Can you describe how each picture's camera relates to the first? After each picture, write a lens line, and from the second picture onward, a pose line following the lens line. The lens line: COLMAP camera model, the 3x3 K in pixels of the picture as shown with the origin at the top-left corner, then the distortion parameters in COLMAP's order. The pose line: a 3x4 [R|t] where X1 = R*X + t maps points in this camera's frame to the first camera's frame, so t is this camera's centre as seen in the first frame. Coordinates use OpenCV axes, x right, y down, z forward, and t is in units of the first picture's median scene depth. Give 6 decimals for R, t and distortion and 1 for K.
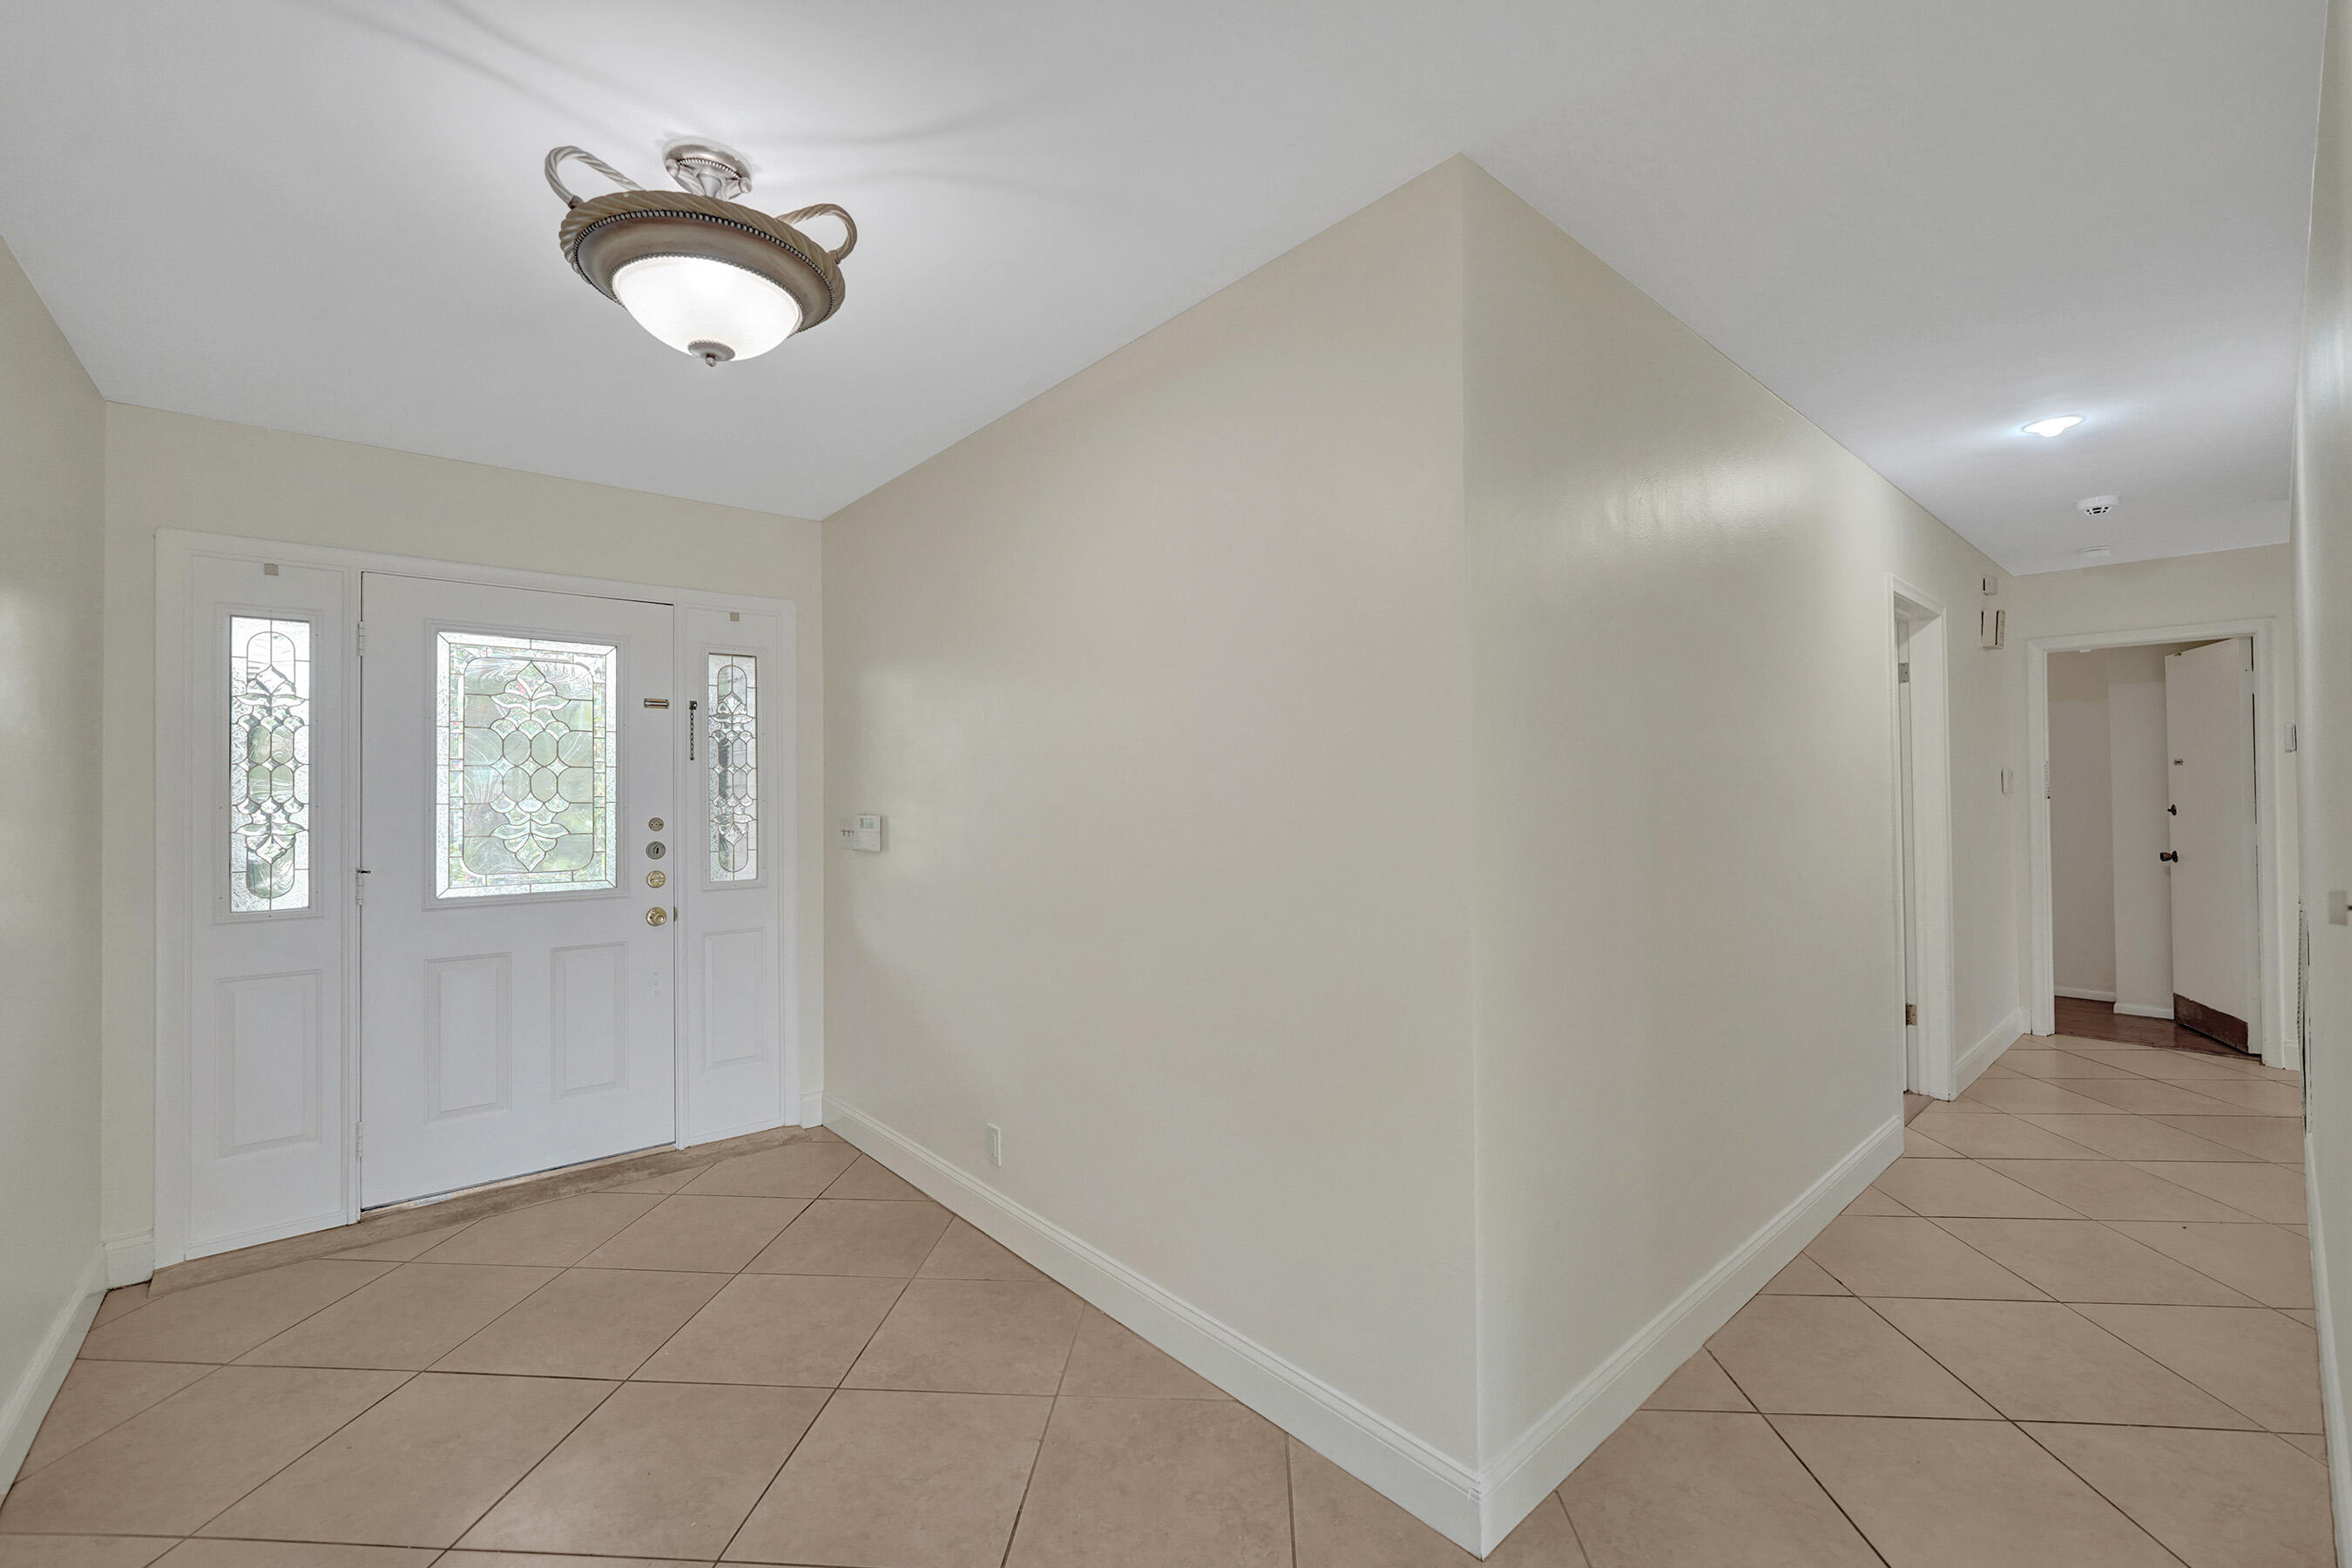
lens RADIAL K [[979.4, 0, 1238.1], [0, 979.4, 769.9], [0, 0, 1]] dist [-0.018005, 0.003680]
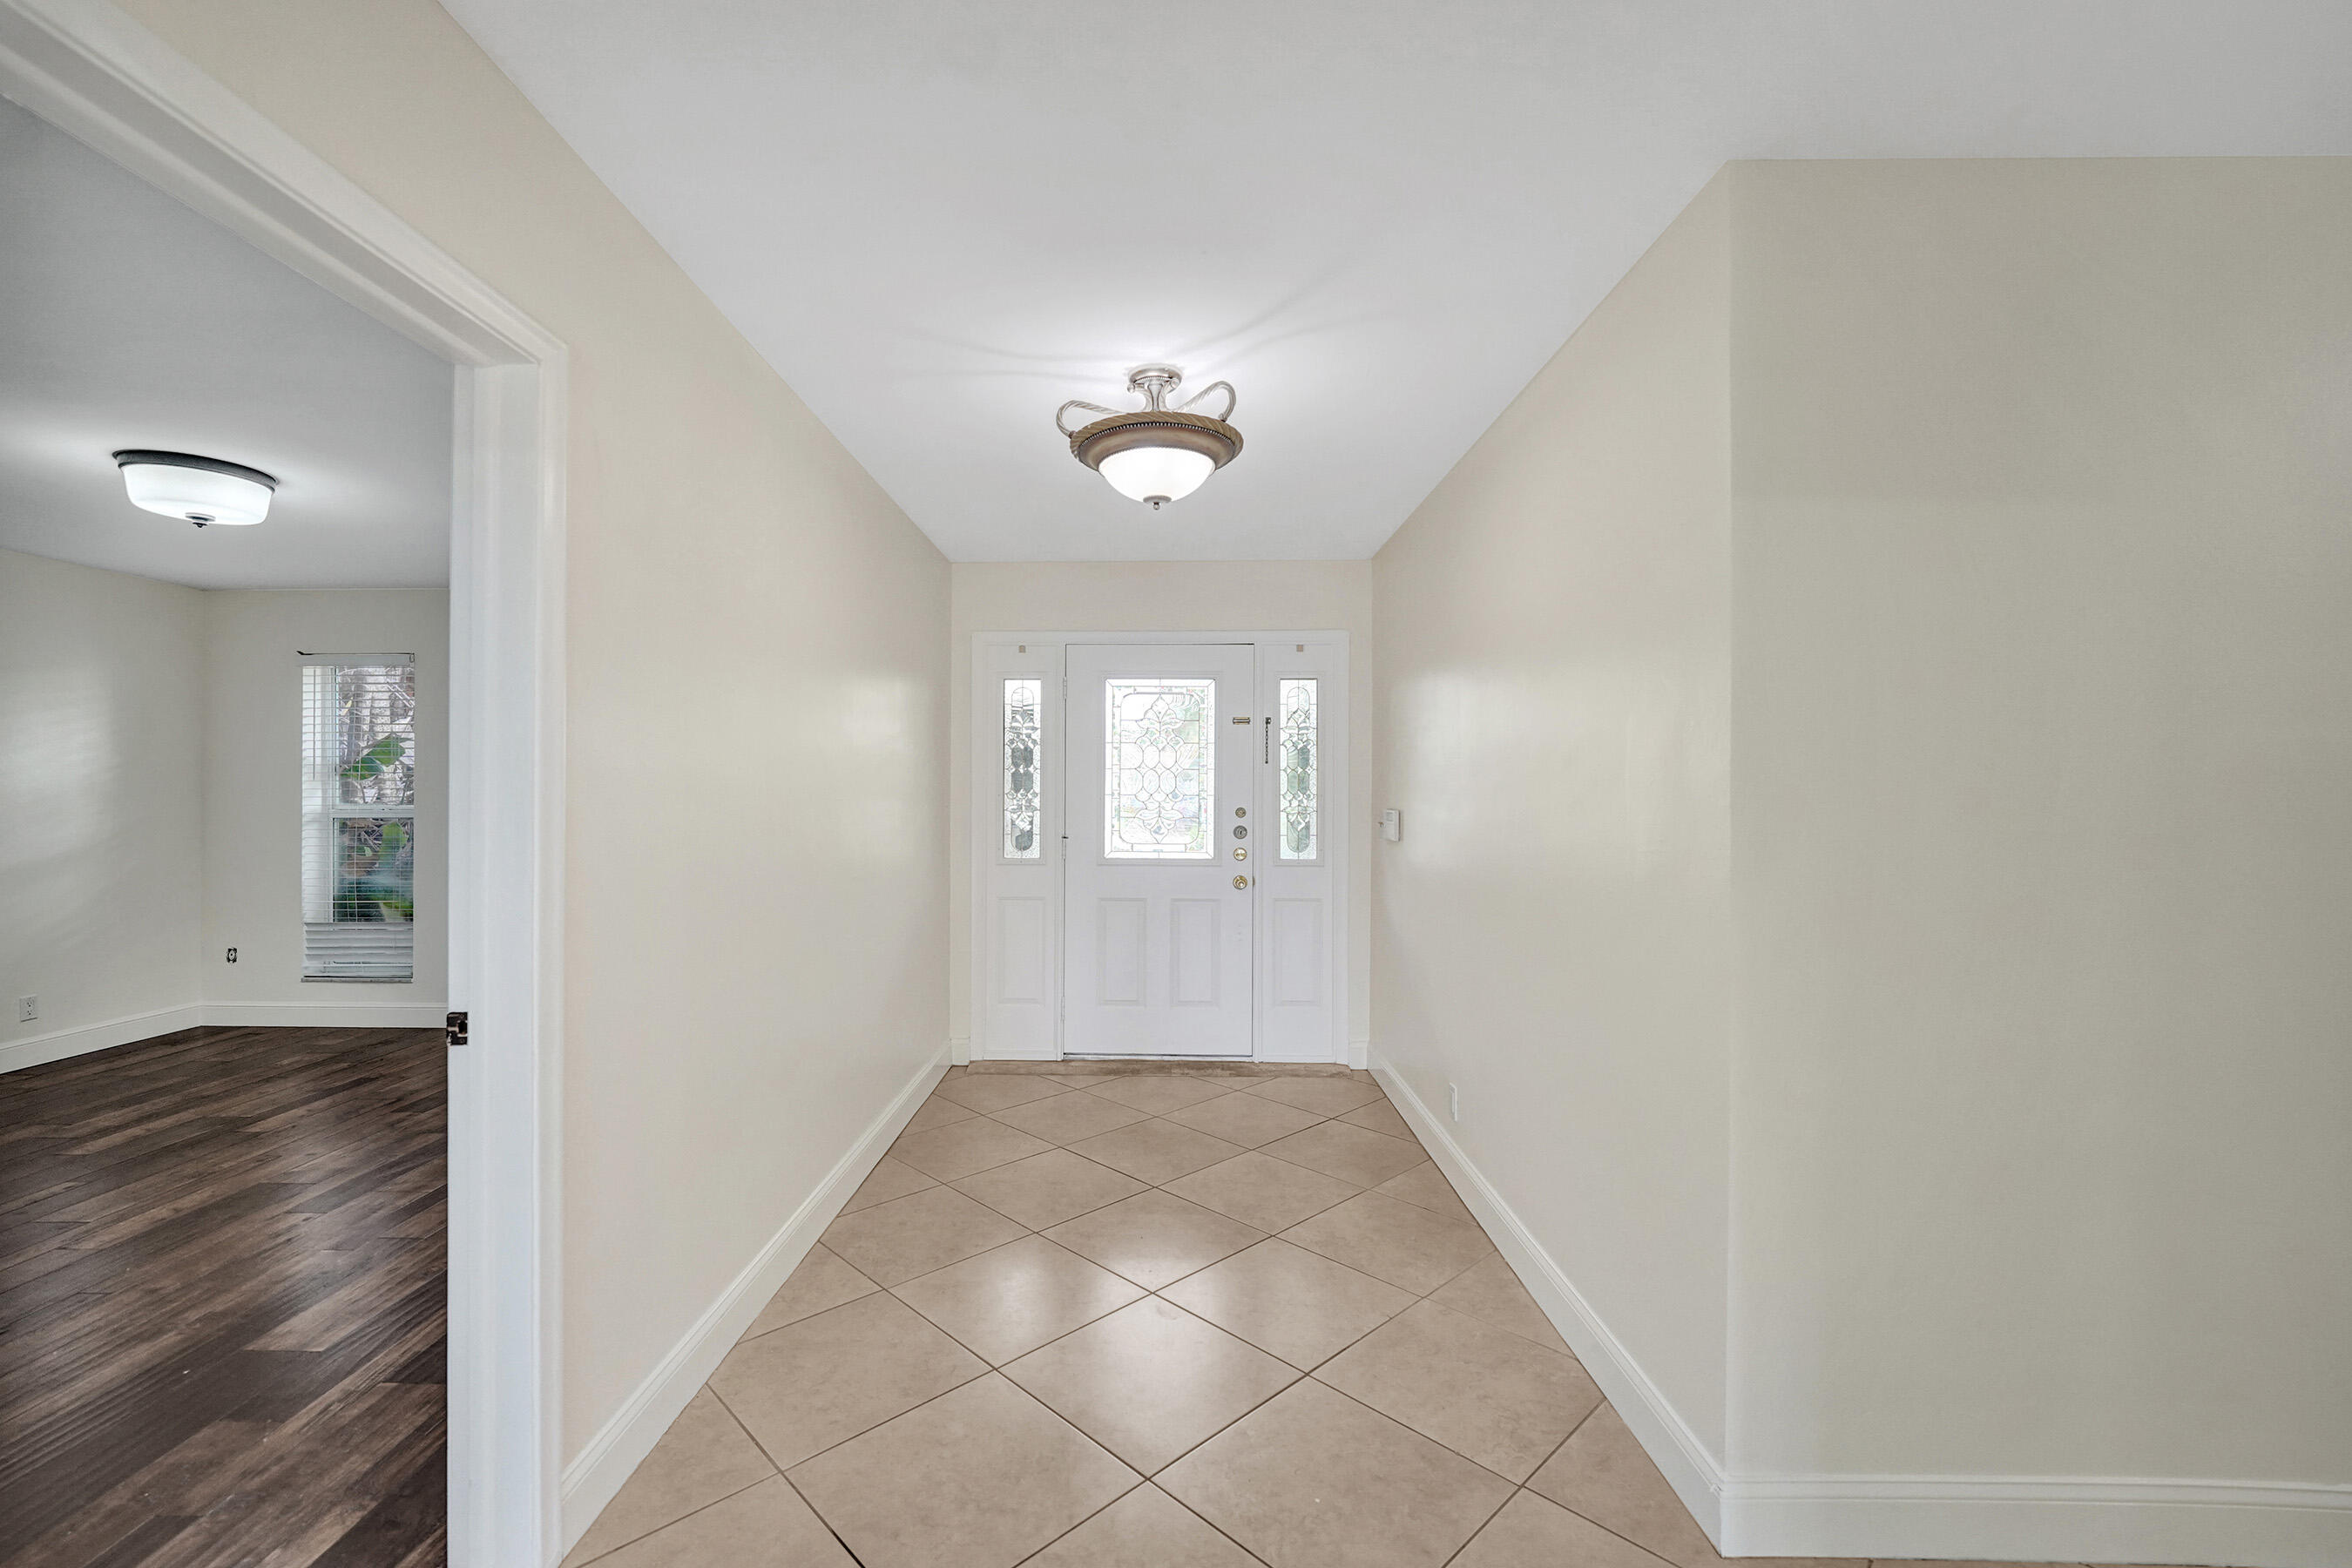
lens RADIAL K [[979.4, 0, 1179.6], [0, 979.4, 774.9], [0, 0, 1]] dist [-0.018005, 0.003680]
pose [[0.757257, 0.003283, -0.653108, 0.246369], [0.003200, 0.999957, 0.008737, -0.008352], [0.653109, -0.008706, 0.757214, -0.068123]]
